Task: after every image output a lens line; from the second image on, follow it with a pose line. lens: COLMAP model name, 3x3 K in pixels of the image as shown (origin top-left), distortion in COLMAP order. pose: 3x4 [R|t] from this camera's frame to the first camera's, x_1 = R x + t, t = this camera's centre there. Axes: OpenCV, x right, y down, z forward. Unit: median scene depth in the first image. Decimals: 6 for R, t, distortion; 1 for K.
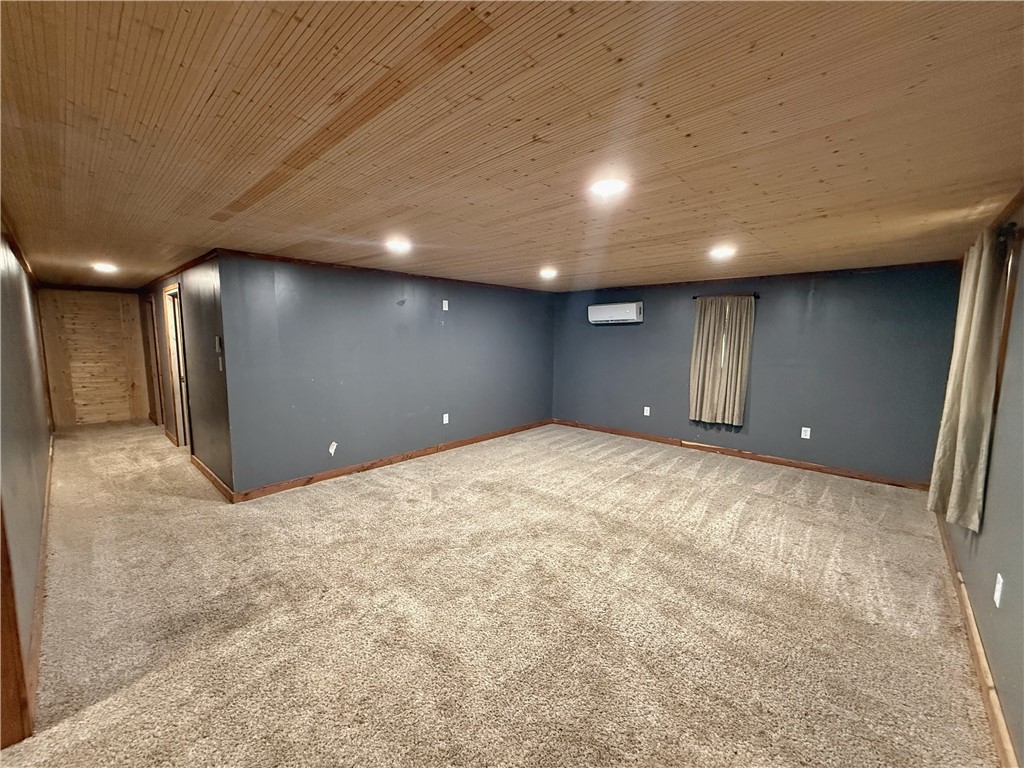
lens RADIAL K [[410.0, 0, 510.6], [0, 410.0, 382.6], [0, 0, 1]] dist [0.000390, -0.000496]
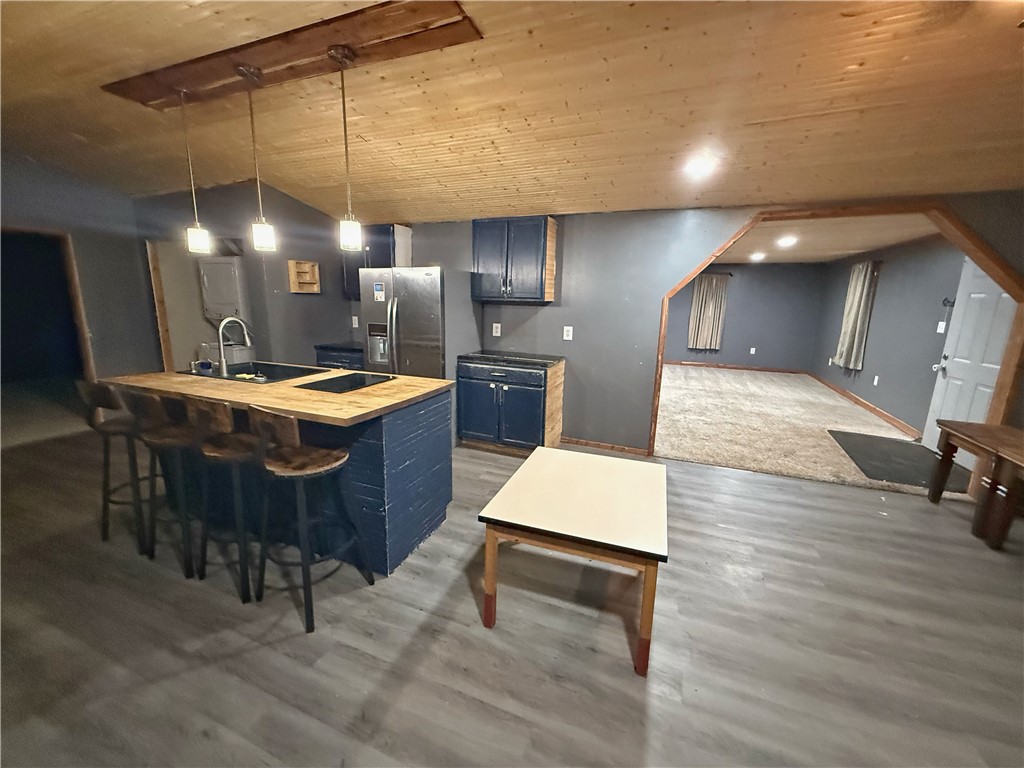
lens RADIAL K [[410.0, 0, 510.6], [0, 410.0, 382.6], [0, 0, 1]] dist [0.000390, -0.000496]
pose [[0.936671, -0.062003, 0.344678, -1.132273], [0.027969, 0.994303, 0.102857, 0.051754], [-0.349092, -0.086703, 0.933069, -0.430780]]
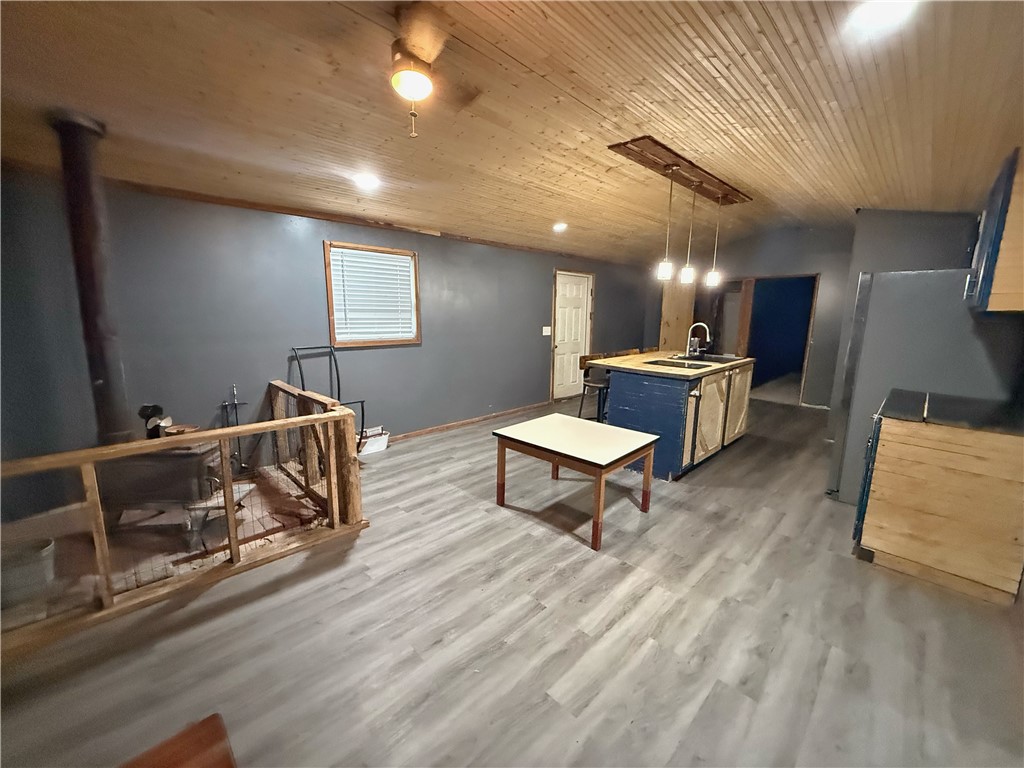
lens RADIAL K [[410.0, 0, 510.6], [0, 410.0, 382.6], [0, 0, 1]] dist [0.000390, -0.000496]
pose [[-0.045438, 0.163299, -0.985530, -0.176262], [-0.123462, 0.978067, 0.167755, 0.035678], [0.991308, 0.129298, -0.024280, -0.110773]]
